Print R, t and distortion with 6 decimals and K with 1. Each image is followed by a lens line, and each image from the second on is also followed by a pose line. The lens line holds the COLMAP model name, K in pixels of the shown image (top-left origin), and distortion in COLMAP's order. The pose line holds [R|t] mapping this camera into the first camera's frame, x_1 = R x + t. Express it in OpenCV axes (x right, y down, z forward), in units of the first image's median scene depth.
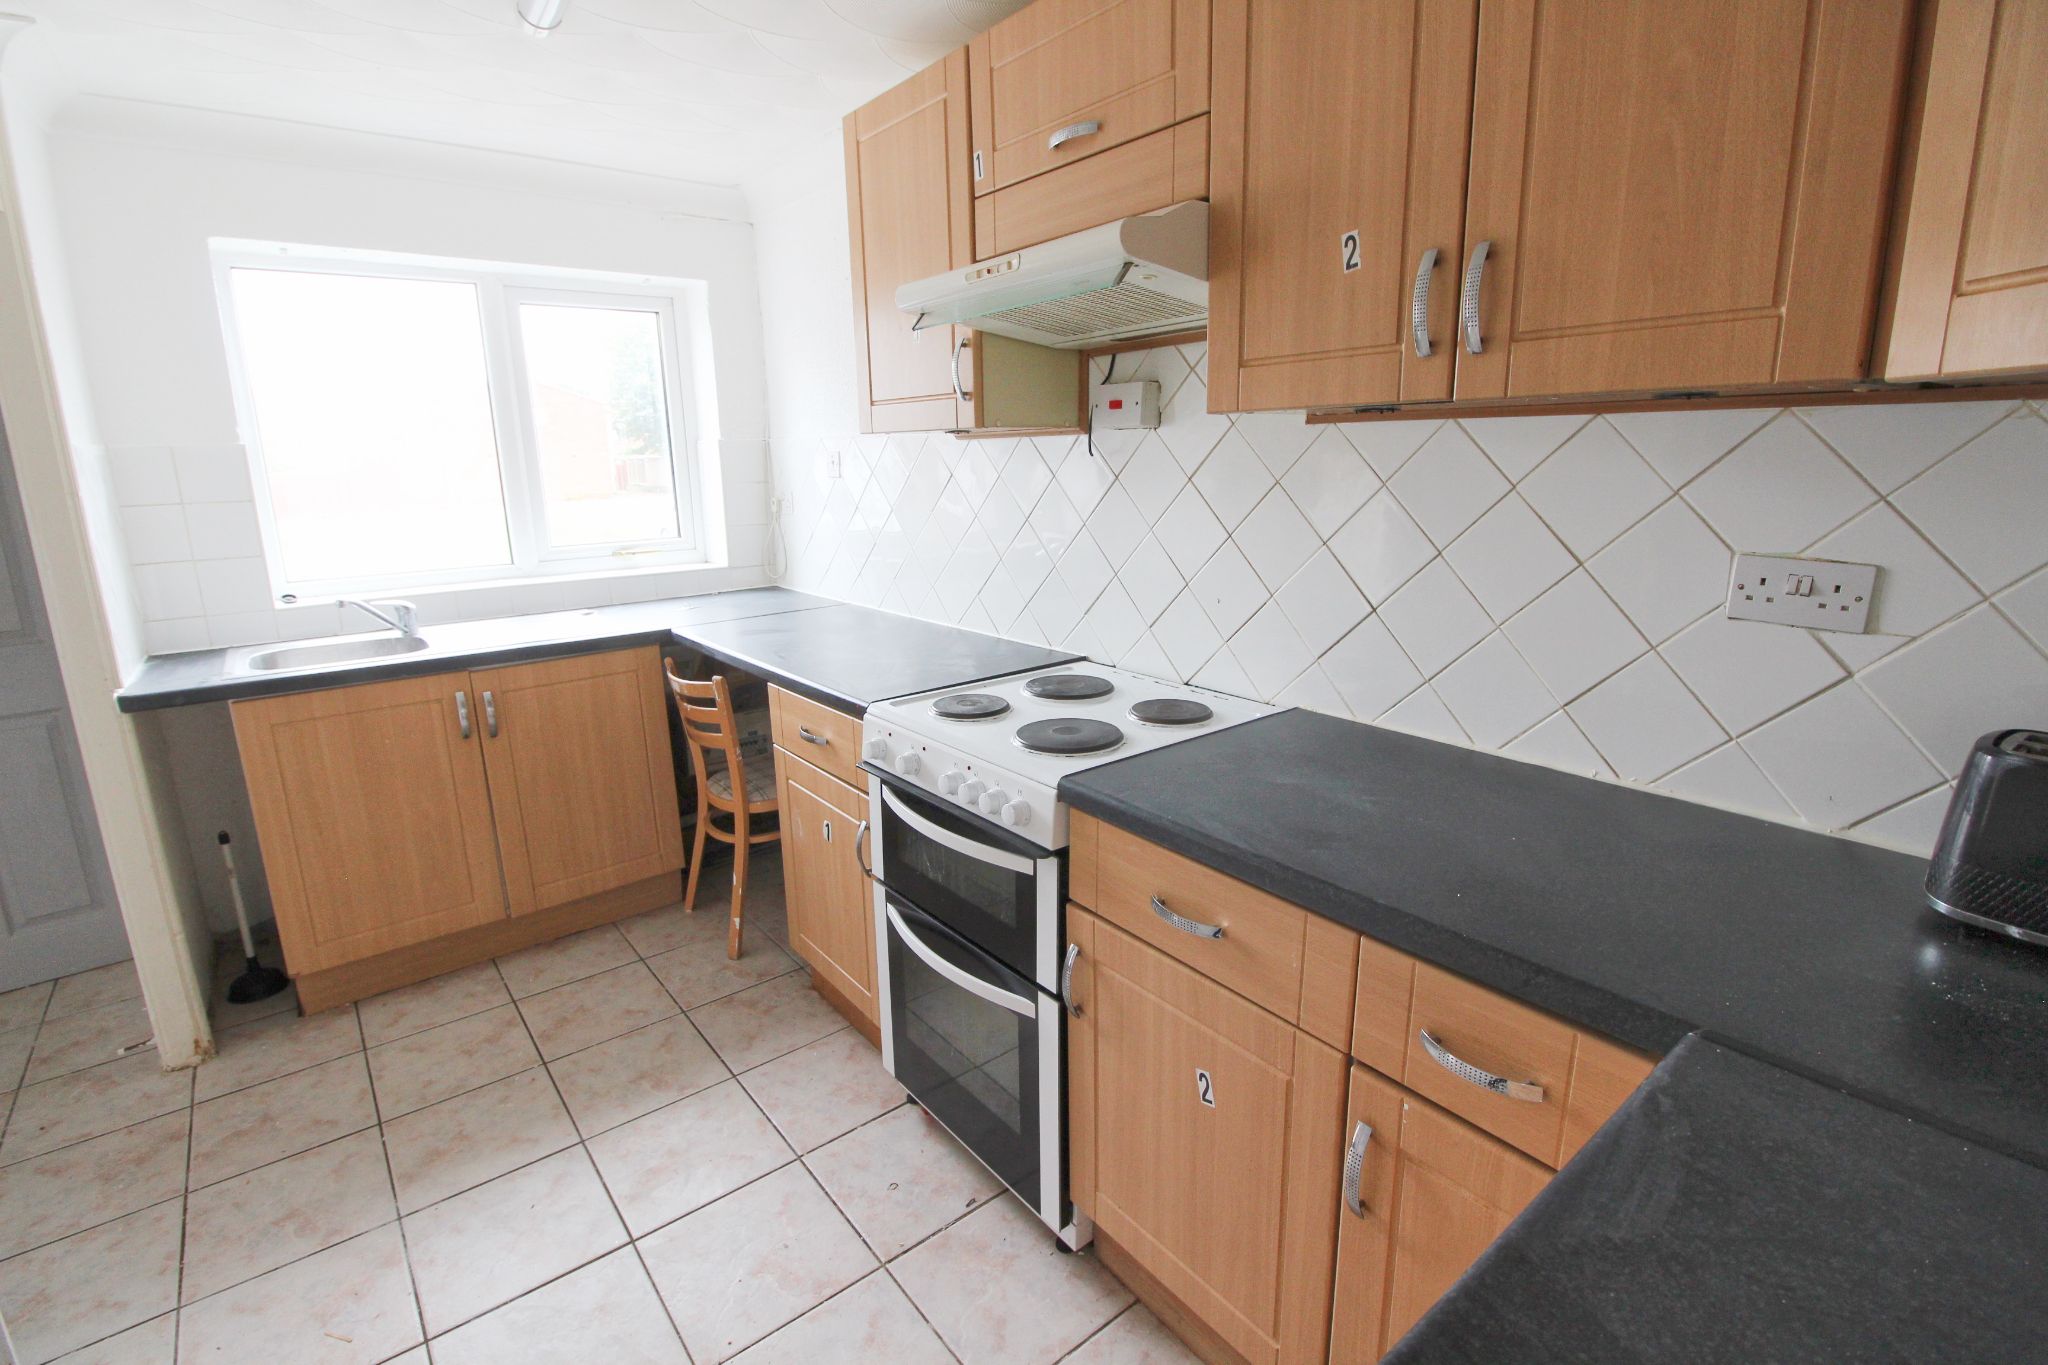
lens RADIAL K [[944.7, 0, 1013.7], [0, 944.7, 669.7], [0, 0, 1]] dist [-0.002750, -0.010753]
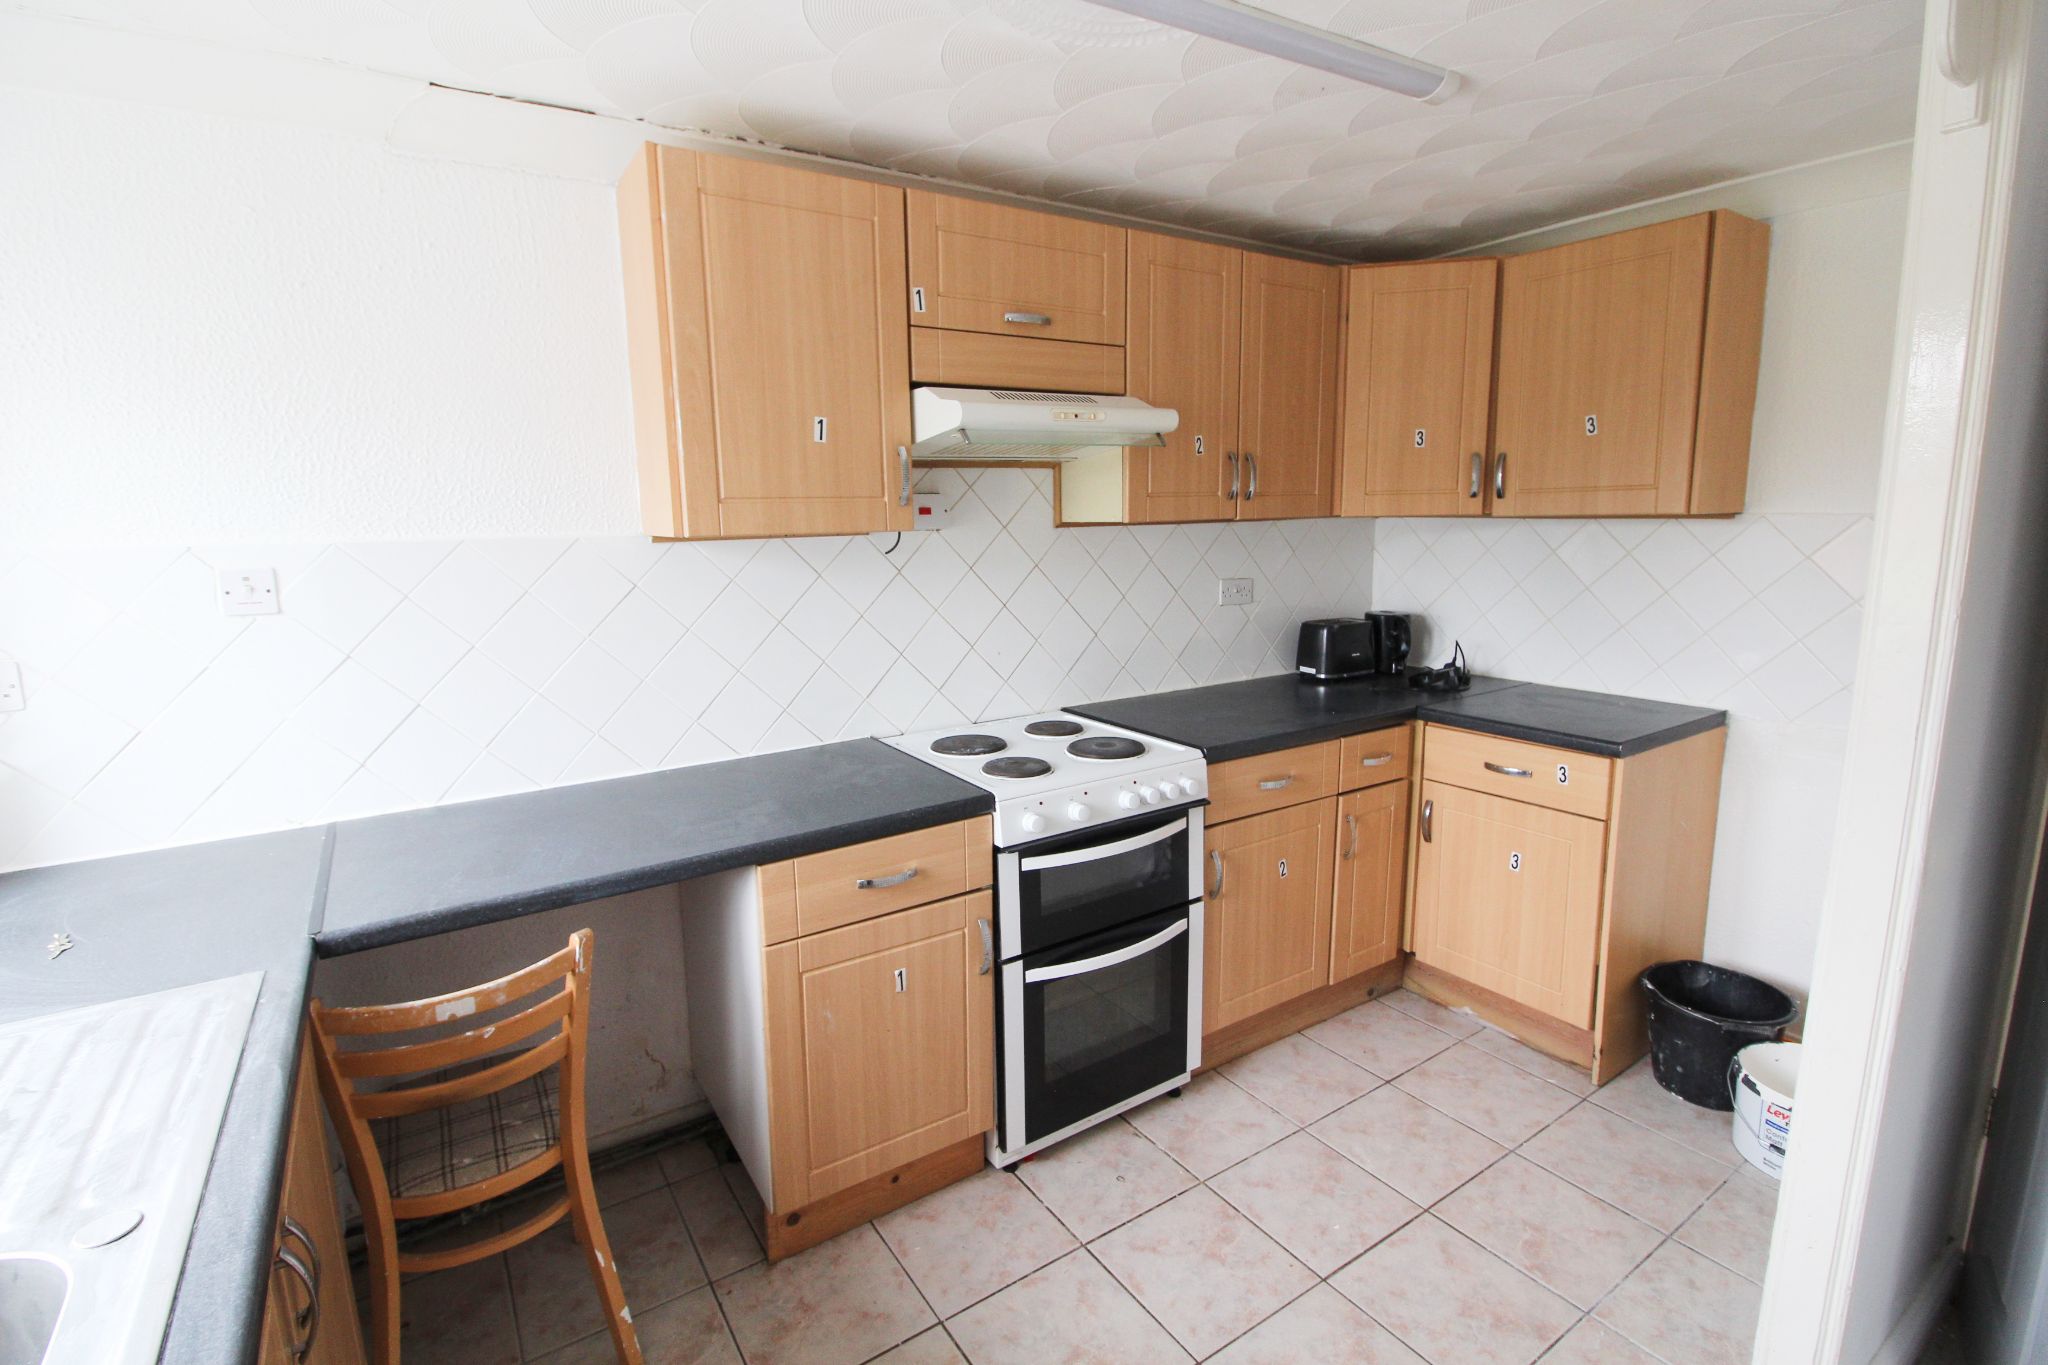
lens RADIAL K [[944.7, 0, 1013.7], [0, 944.7, 669.7], [0, 0, 1]] dist [-0.002750, -0.010753]
pose [[0.086969, -0.149267, 0.984965, -1.363798], [0.240167, 0.962691, 0.124685, -0.259033], [-0.966828, 0.225712, 0.119574, 0.982439]]
